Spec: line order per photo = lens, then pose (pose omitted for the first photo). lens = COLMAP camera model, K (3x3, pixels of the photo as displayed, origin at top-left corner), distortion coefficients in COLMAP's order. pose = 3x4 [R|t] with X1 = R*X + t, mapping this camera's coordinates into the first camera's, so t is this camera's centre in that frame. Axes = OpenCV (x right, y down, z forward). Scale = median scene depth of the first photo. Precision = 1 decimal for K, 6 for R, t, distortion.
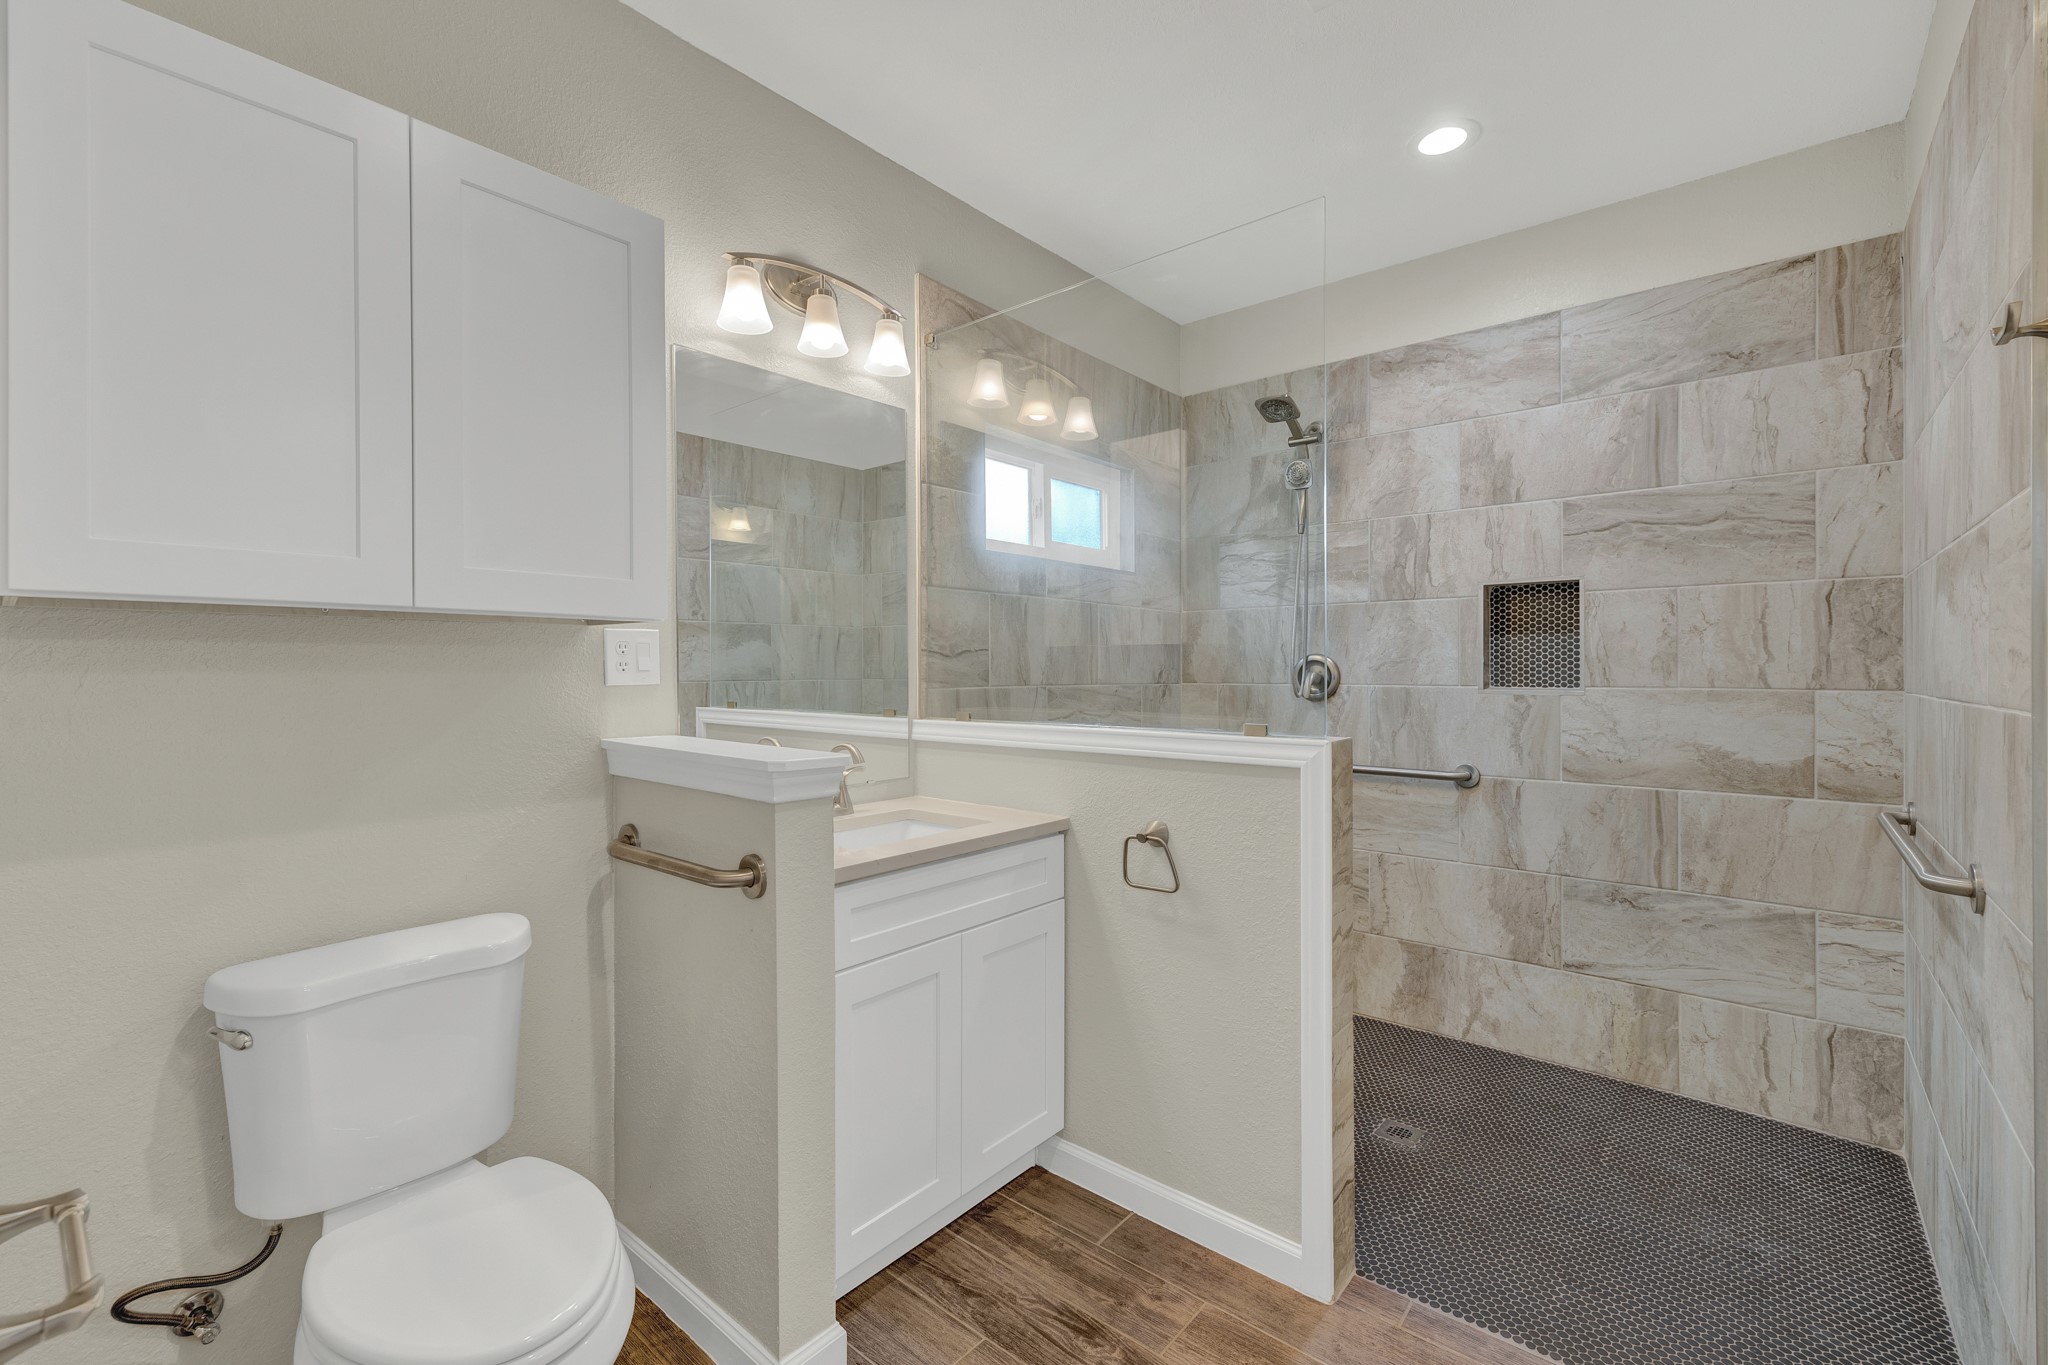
lens RADIAL K [[876.3, 0, 1017.1], [0, 876.3, 671.6], [0, 0, 1]] dist [0.004535, -0.000089]
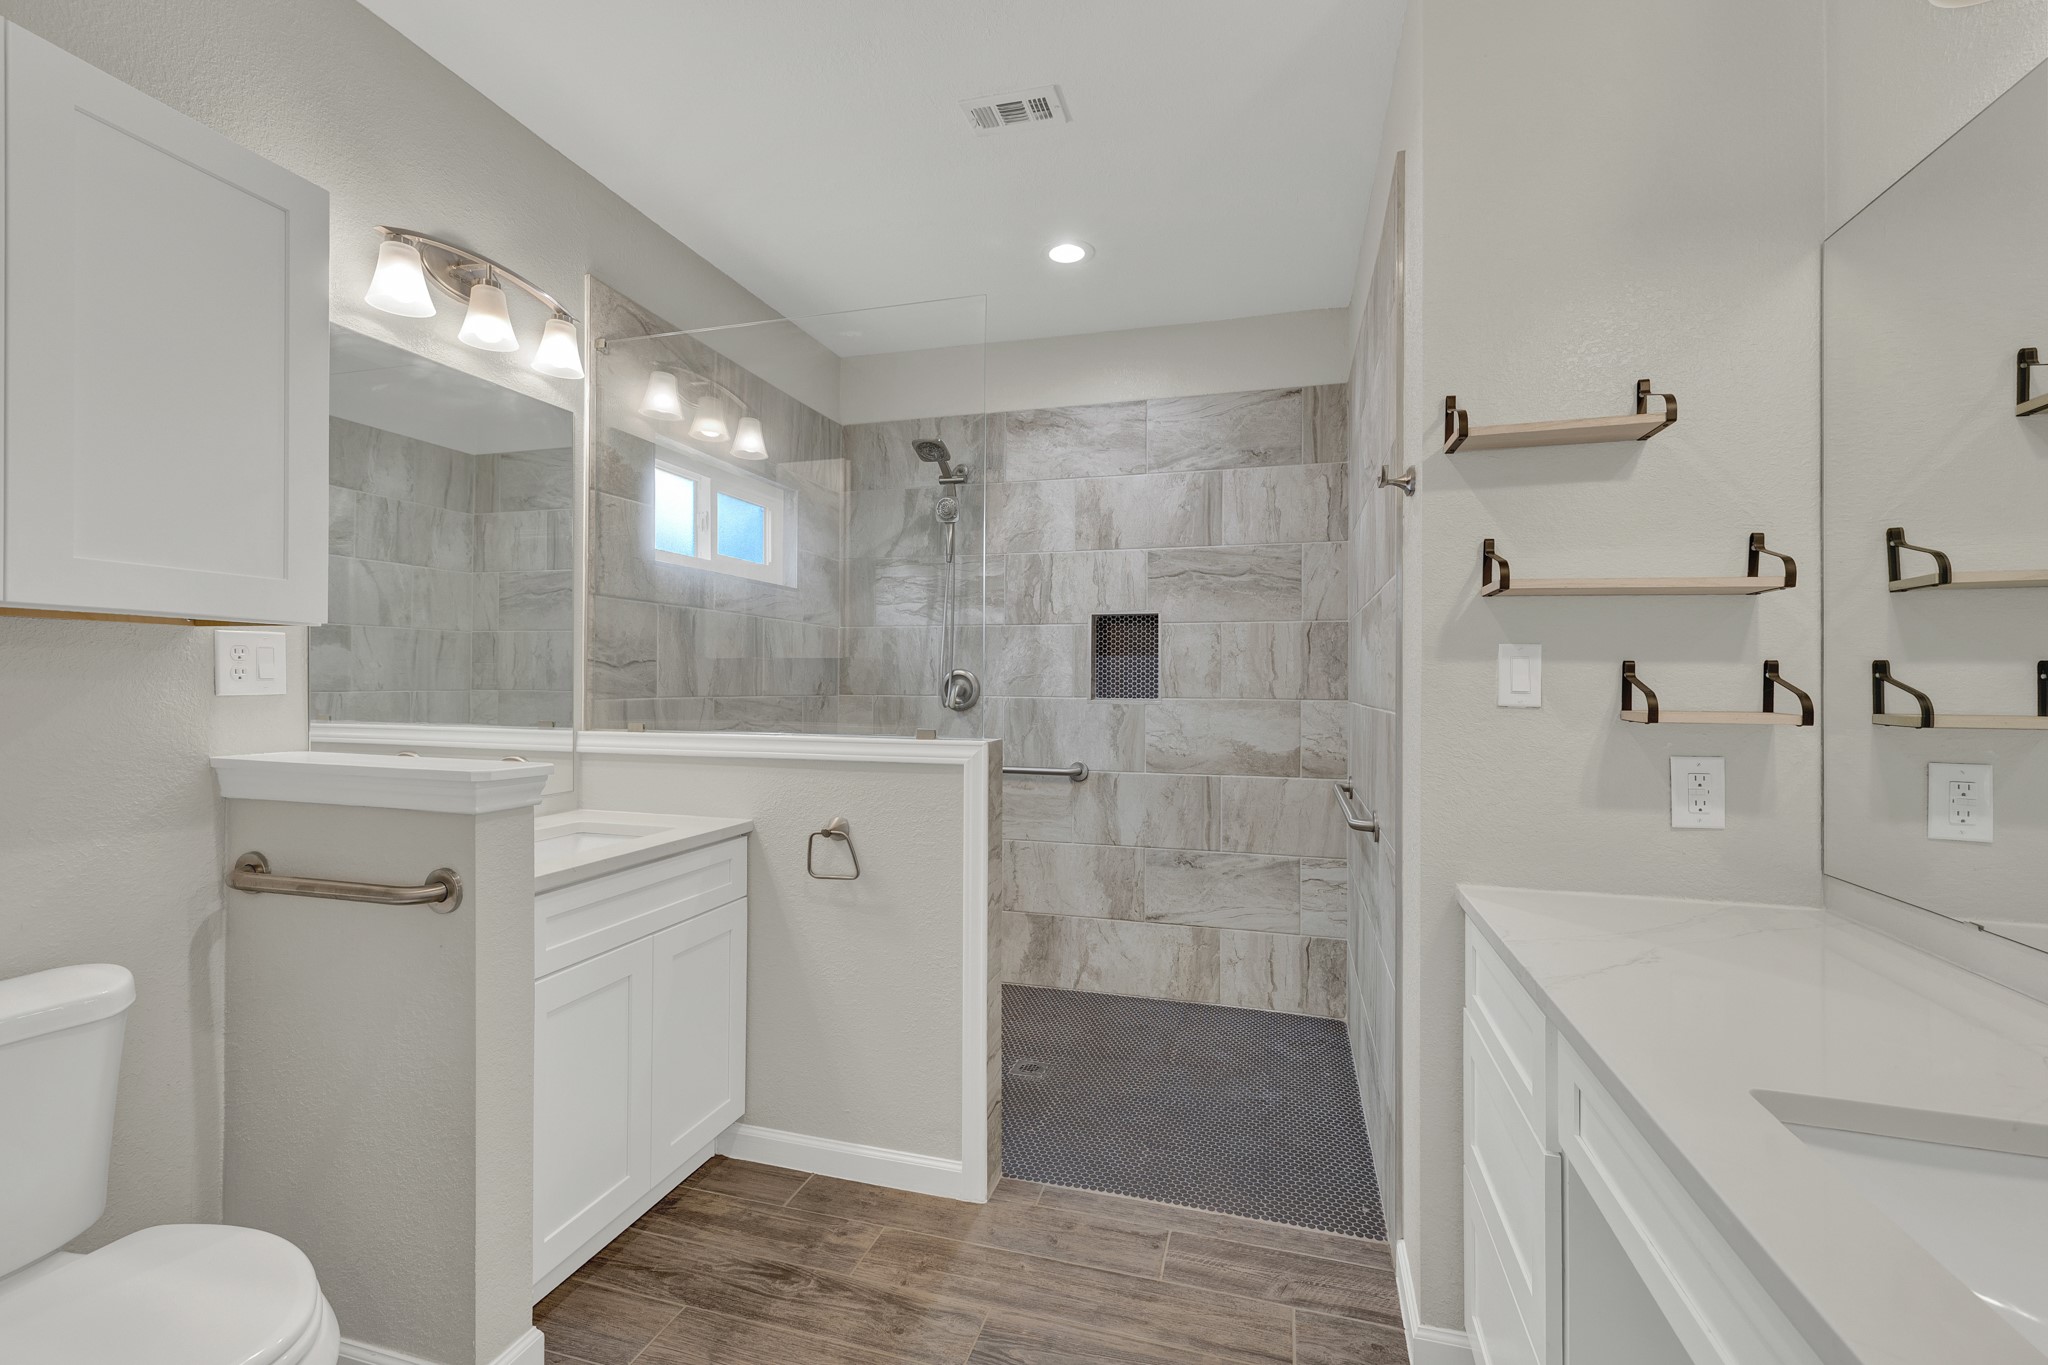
lens RADIAL K [[892.4, 0, 1024.0], [0, 892.4, 682.5], [0, 0, 1]] dist [0.000647, 0.000066]
pose [[0.910482, 0.006886, 0.413491, -0.077759], [-0.006008, 0.999976, -0.003423, 0.000949], [-0.413504, 0.000633, 0.910502, -0.106519]]
